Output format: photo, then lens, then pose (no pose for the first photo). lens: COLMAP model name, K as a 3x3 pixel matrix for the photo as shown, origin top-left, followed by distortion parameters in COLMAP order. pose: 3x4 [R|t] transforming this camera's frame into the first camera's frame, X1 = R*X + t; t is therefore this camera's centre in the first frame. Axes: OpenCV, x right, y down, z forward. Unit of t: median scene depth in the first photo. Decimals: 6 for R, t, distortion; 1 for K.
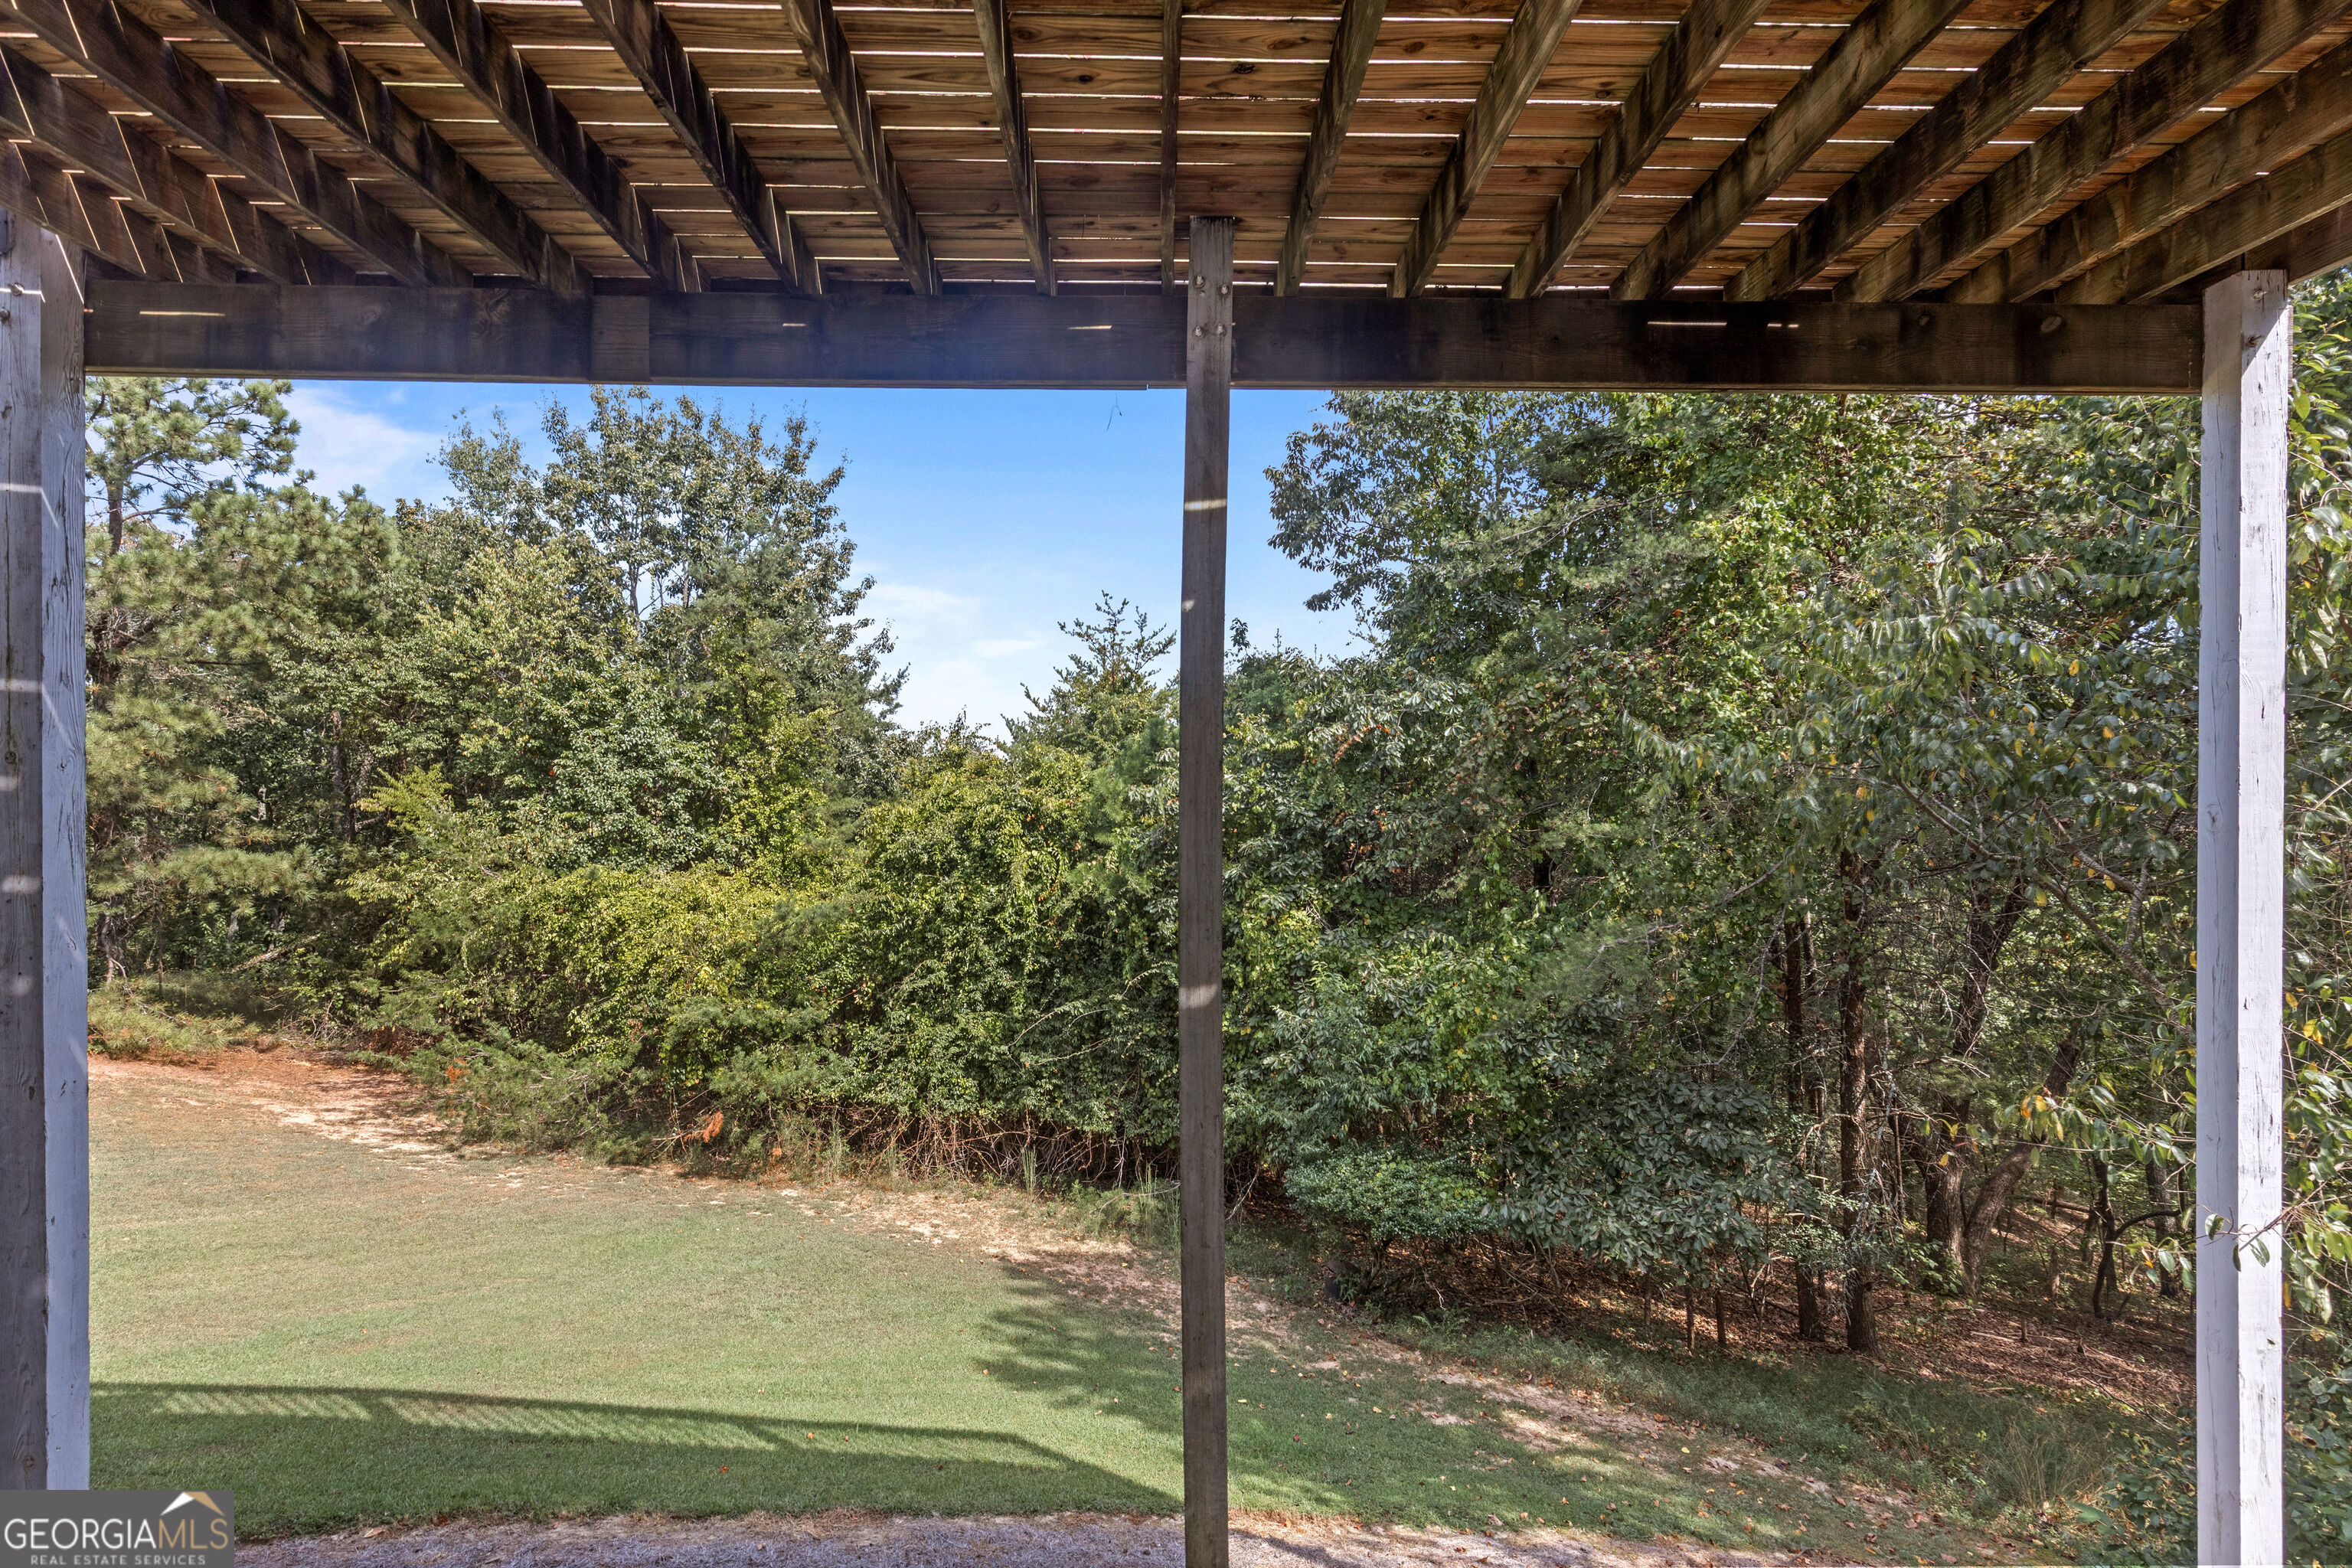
lens RADIAL K [[1087.7, 0, 1200.4], [0, 1087.7, 775.4], [0, 0, 1]] dist [0.007152, -0.001111]
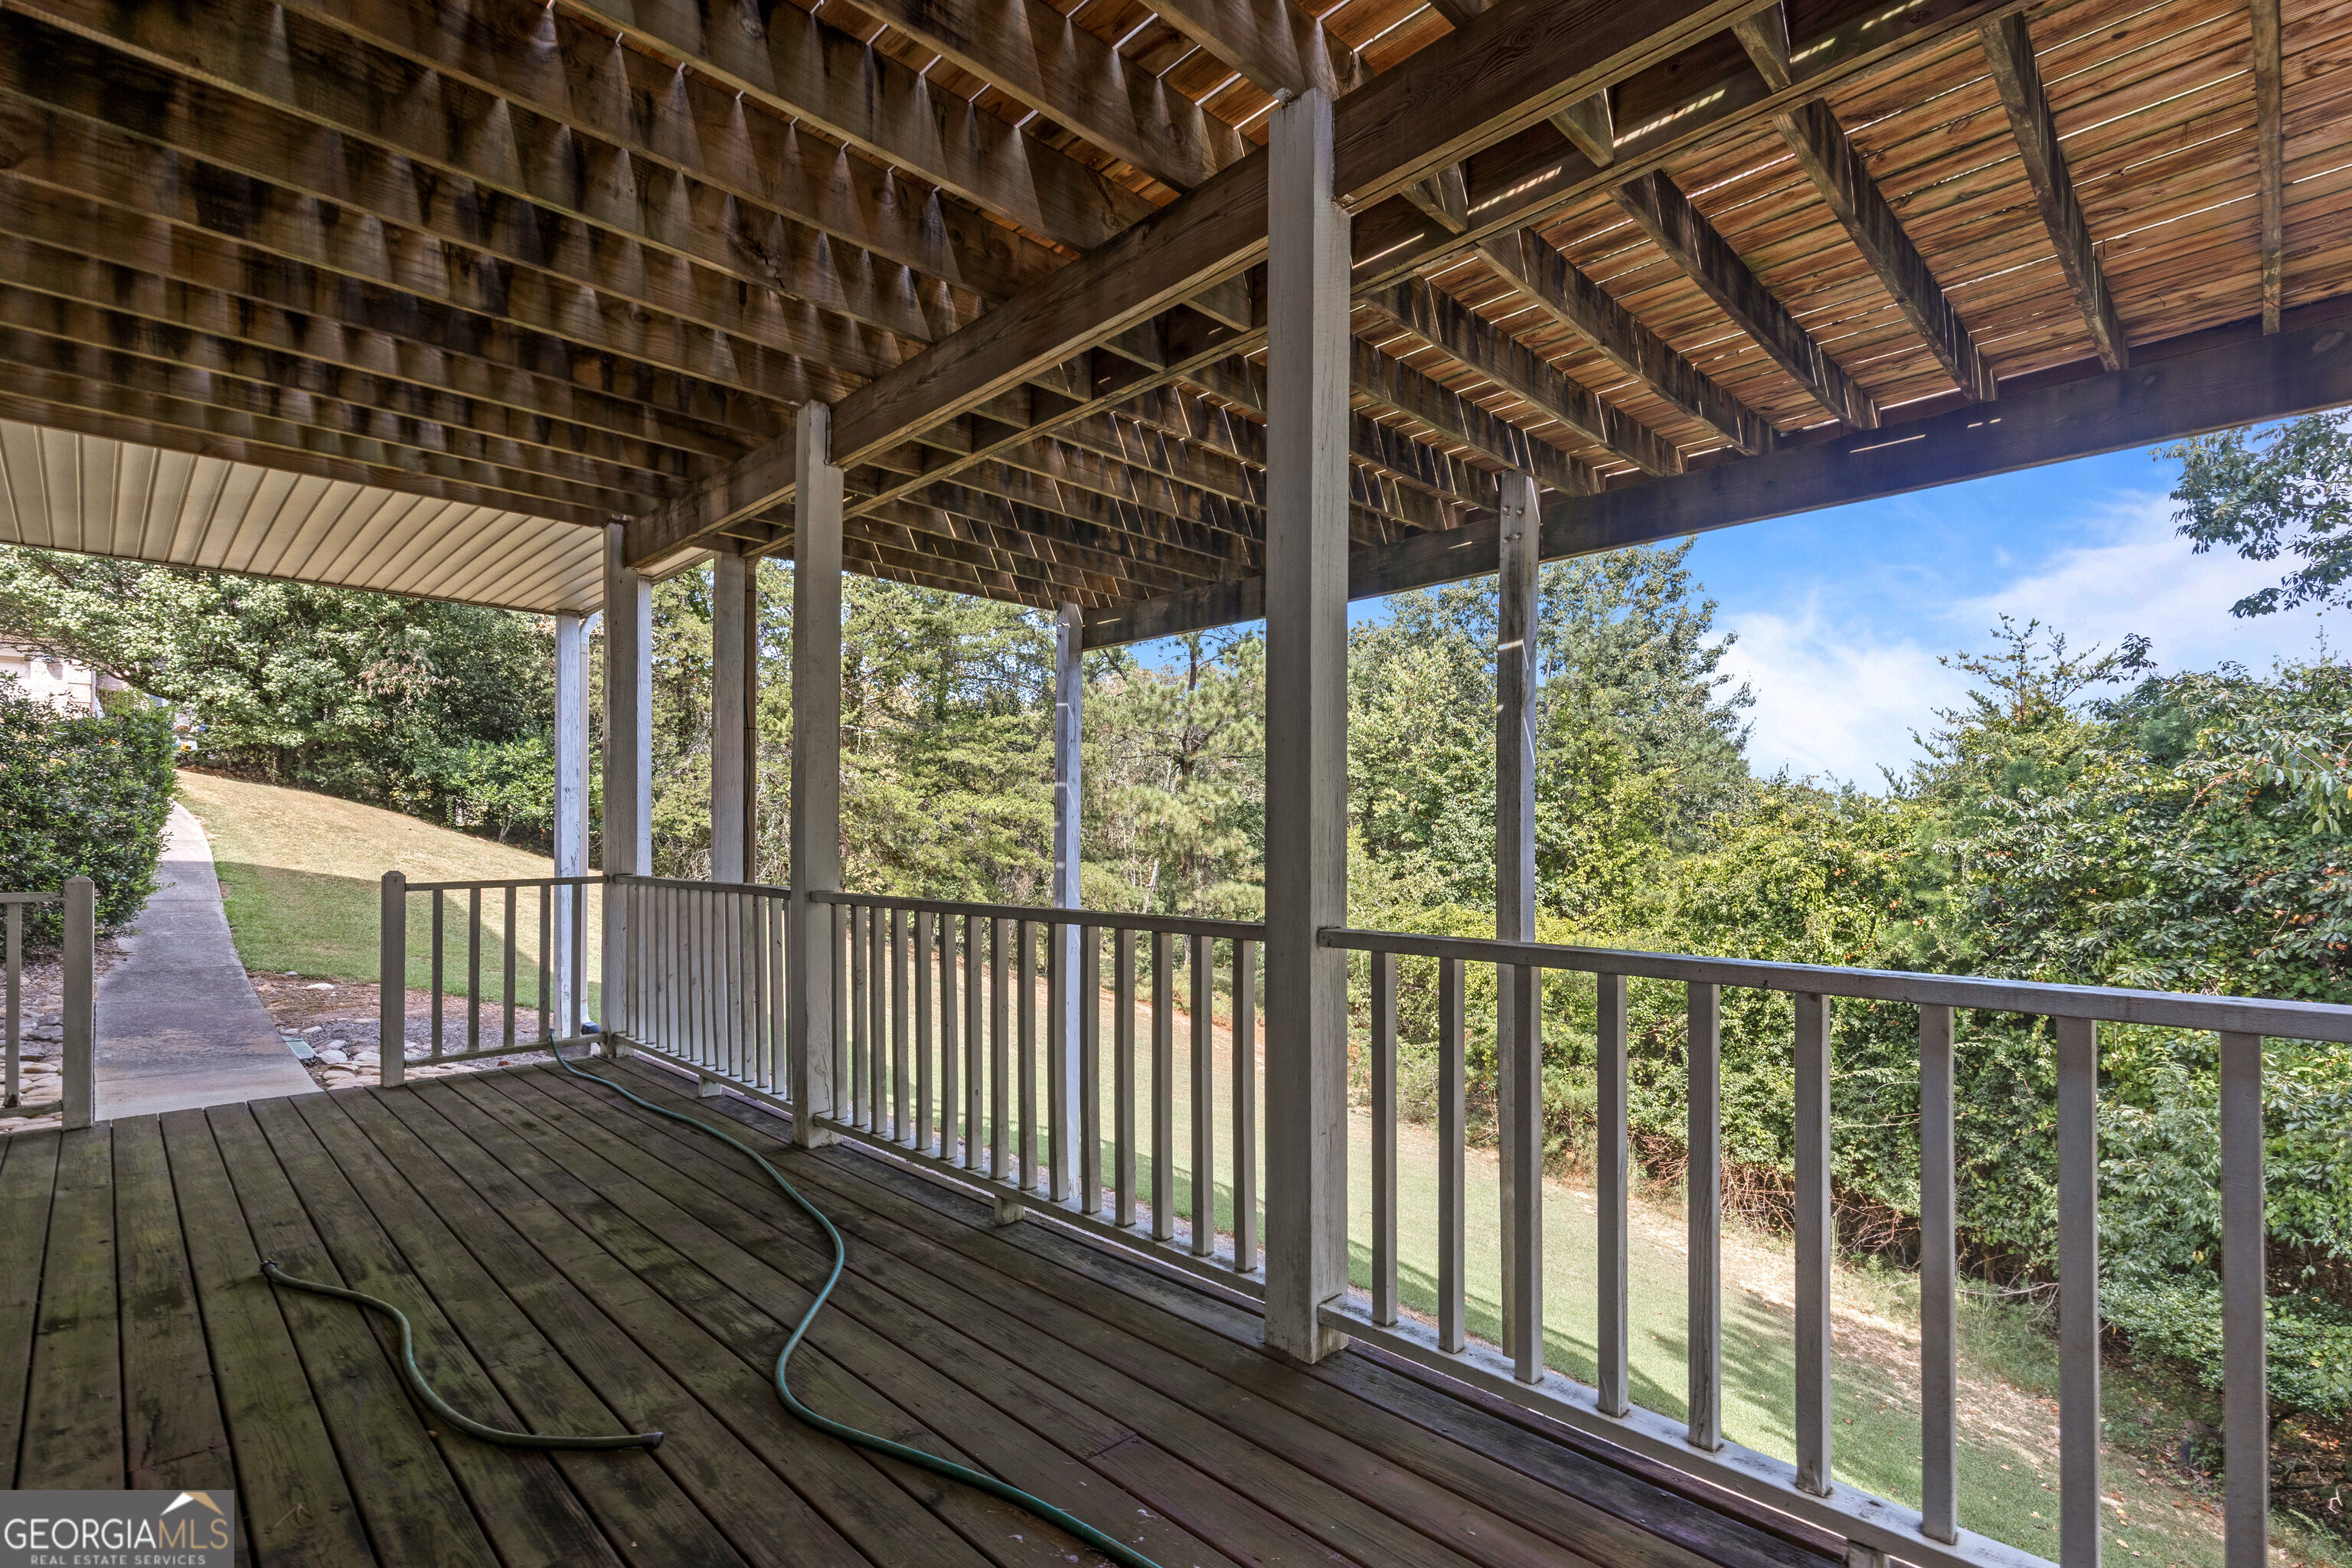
lens RADIAL K [[1087.7, 0, 1200.4], [0, 1087.7, 775.4], [0, 0, 1]] dist [0.007152, -0.001111]
pose [[0.698031, -0.043362, -0.714753, 0.119601], [0.003625, 0.998366, -0.057028, 0.005540], [0.716058, 0.037217, 0.697048, -0.065392]]
